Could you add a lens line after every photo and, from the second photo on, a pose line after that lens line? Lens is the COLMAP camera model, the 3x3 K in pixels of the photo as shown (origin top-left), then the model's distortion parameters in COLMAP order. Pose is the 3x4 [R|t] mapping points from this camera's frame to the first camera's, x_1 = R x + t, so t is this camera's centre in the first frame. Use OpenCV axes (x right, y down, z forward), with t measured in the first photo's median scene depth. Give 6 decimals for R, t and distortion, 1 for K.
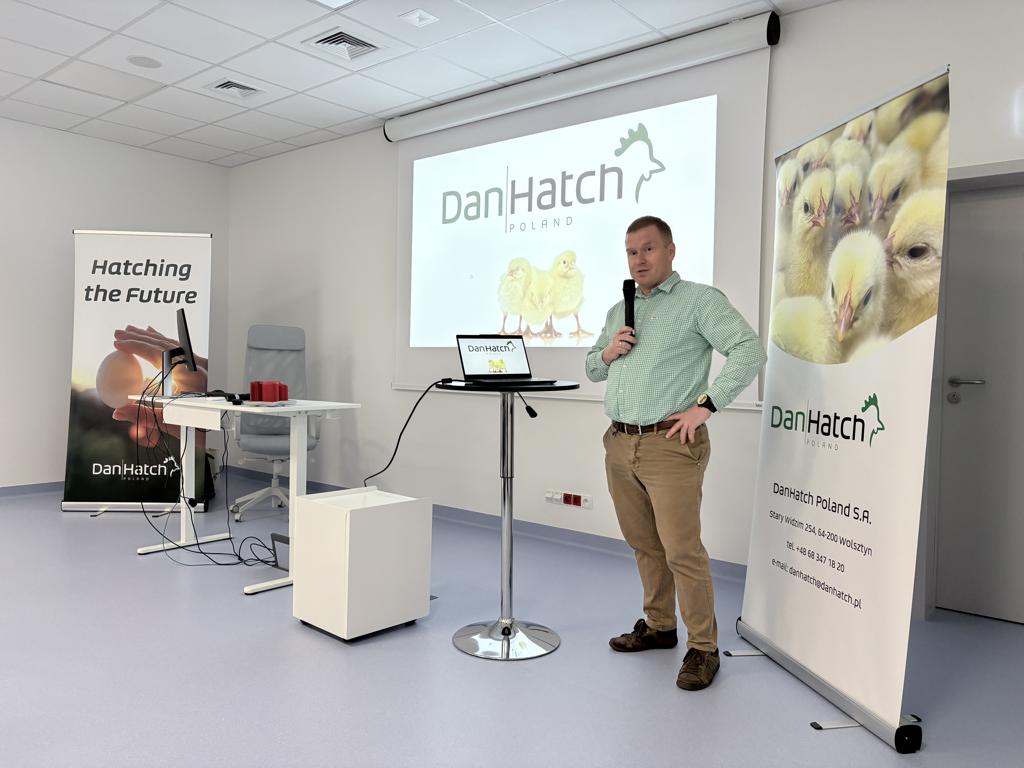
lens RADIAL K [[778.1, 0, 515.5], [0, 778.1, 387.9], [0, 0, 1]] dist [-0.001126, 0.048940]
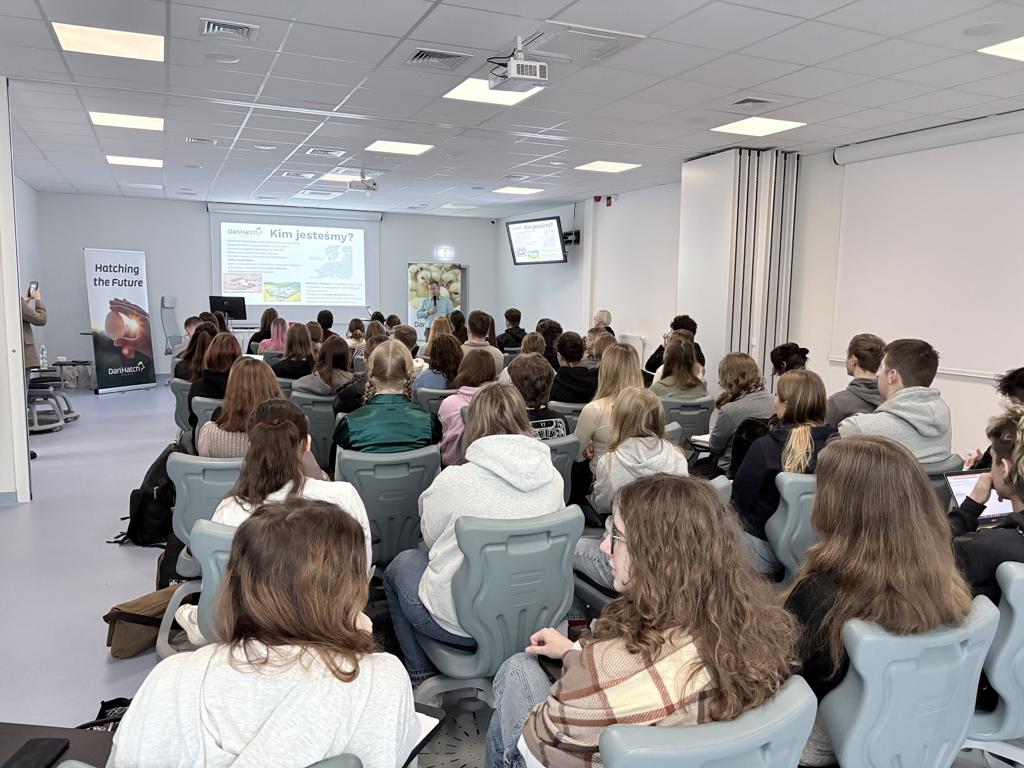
lens RADIAL K [[778.1, 0, 515.5], [0, 778.1, 387.9], [0, 0, 1]] dist [-0.001126, 0.048940]
pose [[0.436247, -0.122085, 0.891507, -2.150217], [0.021779, 0.991896, 0.125175, -0.093080], [-0.899563, -0.035191, 0.435370, -0.910837]]
